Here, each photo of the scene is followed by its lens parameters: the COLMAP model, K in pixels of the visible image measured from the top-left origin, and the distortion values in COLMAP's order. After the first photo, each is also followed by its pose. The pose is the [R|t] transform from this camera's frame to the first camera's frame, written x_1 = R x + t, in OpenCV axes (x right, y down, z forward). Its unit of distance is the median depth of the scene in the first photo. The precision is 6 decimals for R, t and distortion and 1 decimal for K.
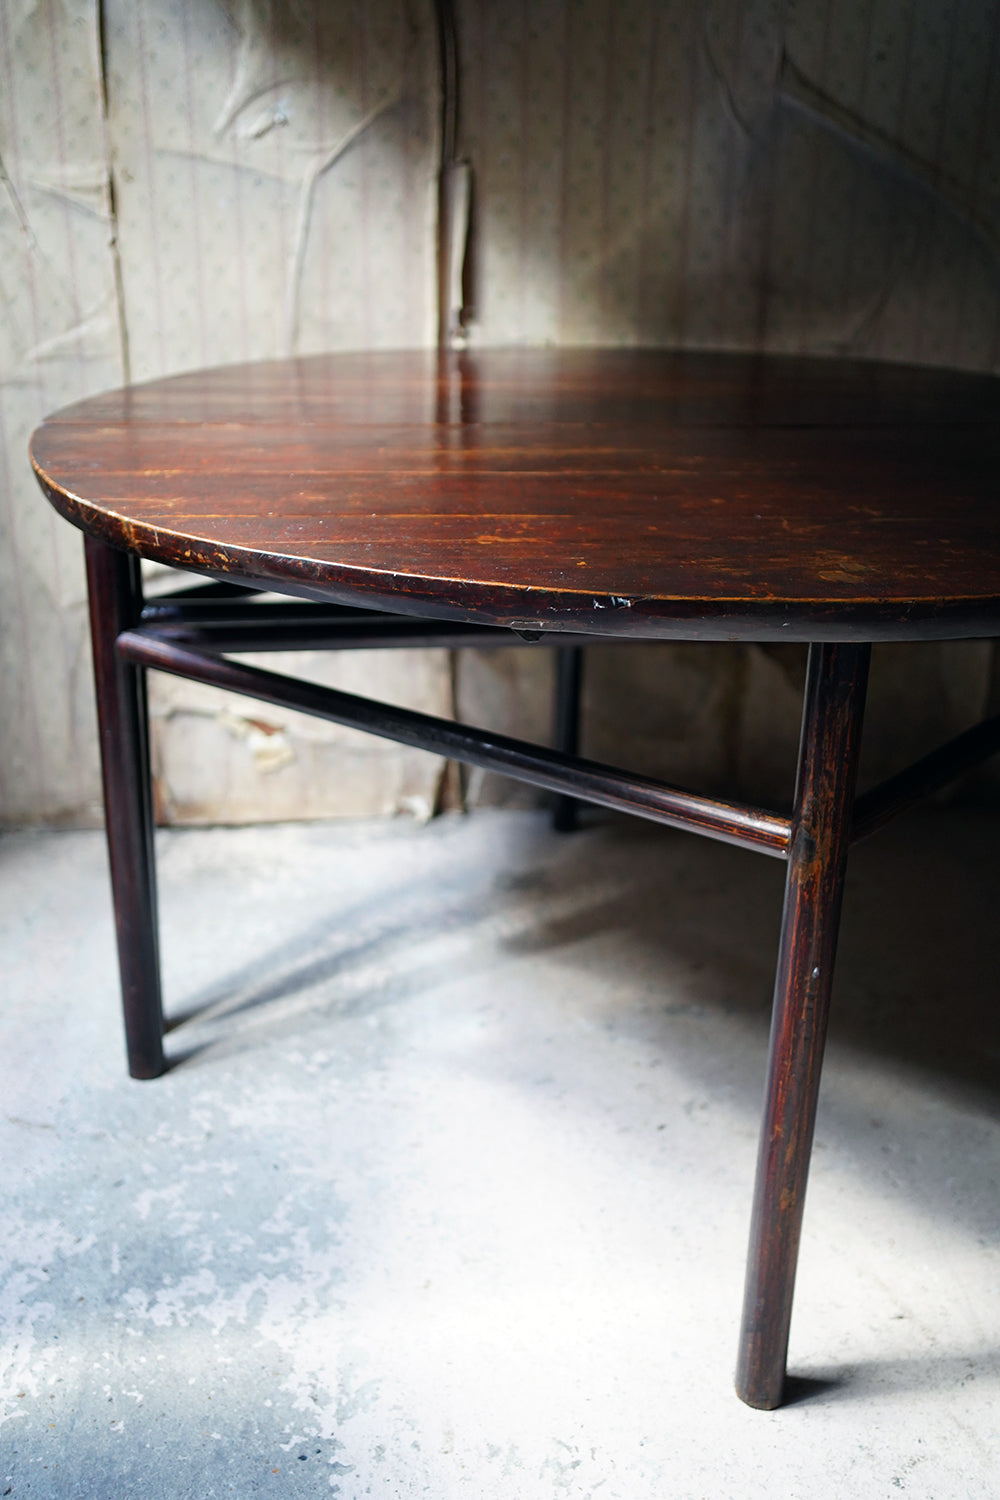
lens RADIAL K [[1519.5, 0, 511.5], [0, 1519.5, 747.9], [0, 0, 1]] dist [0.013969, 0.000000]
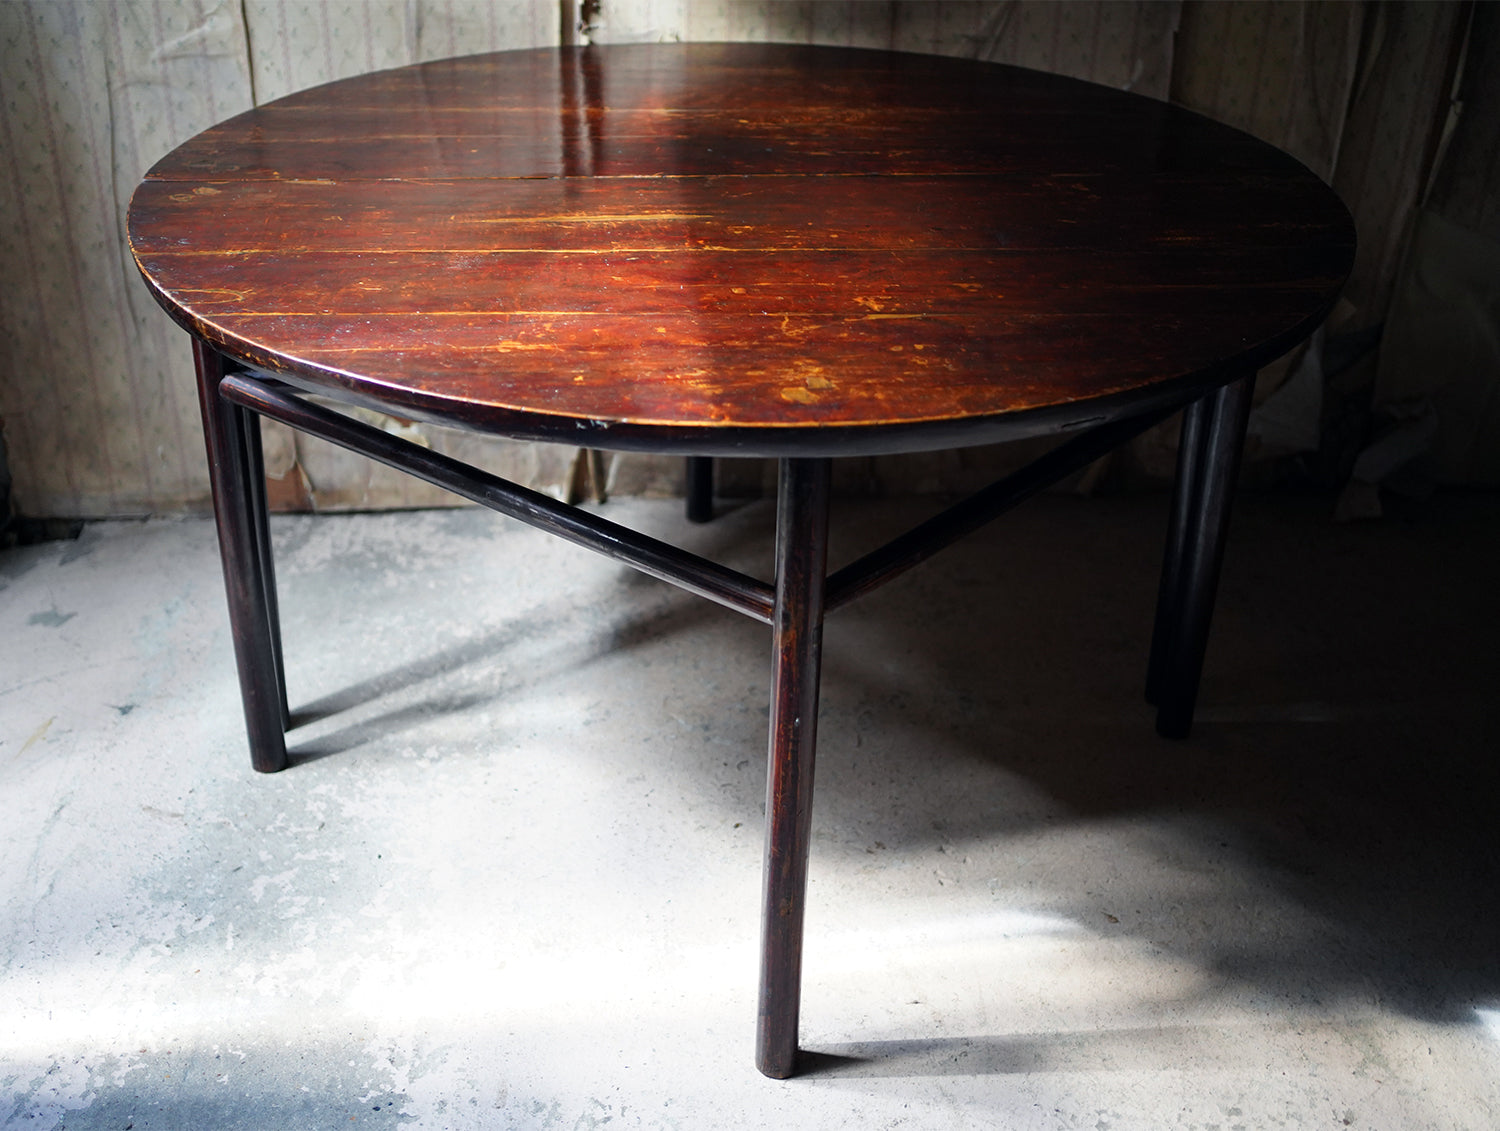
lens RADIAL K [[1725.0, 0, 718.7], [0, 1725.0, 549.4], [0, 0, 1]] dist [0.000947, 0.000000]
pose [[0.999242, 0.013456, -0.036532, 0.143481], [-0.008795, 0.992134, 0.124870, -0.111897], [0.037925, -0.124454, 0.991500, -0.219013]]
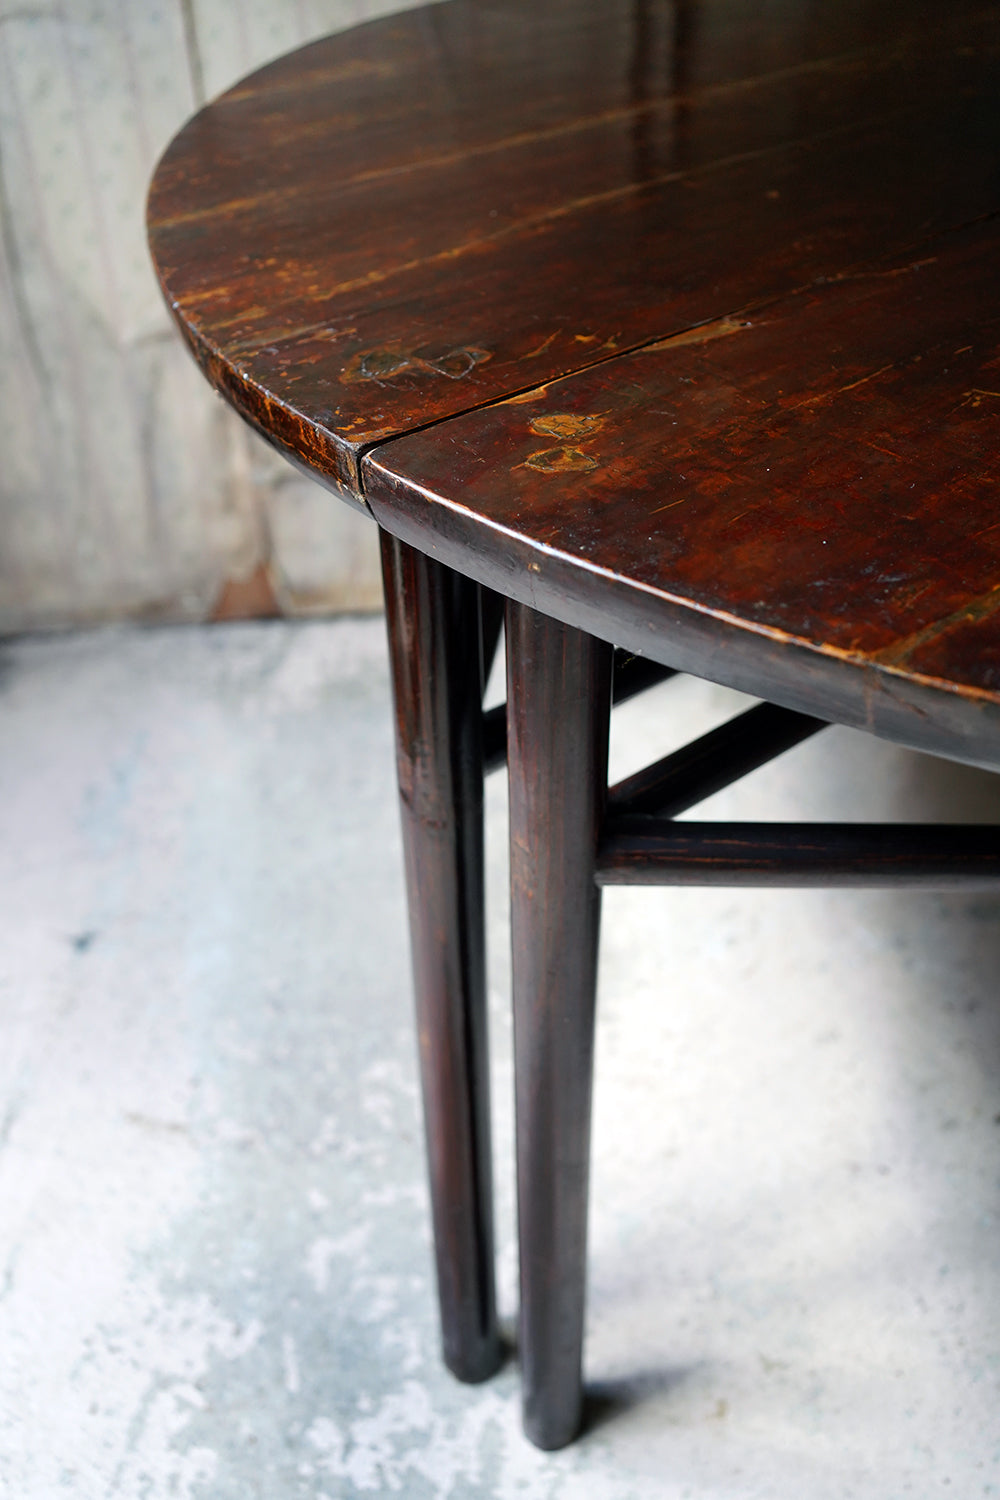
lens RADIAL K [[1519.5, 0, 503.4], [0, 1519.5, 766.8], [0, 0, 1]] dist [0.013969, 0.000000]
pose [[0.998343, -0.012551, -0.056160, -0.110301], [0.027468, 0.961504, 0.273413, -0.137299], [0.050566, -0.274503, 0.960256, 0.370740]]
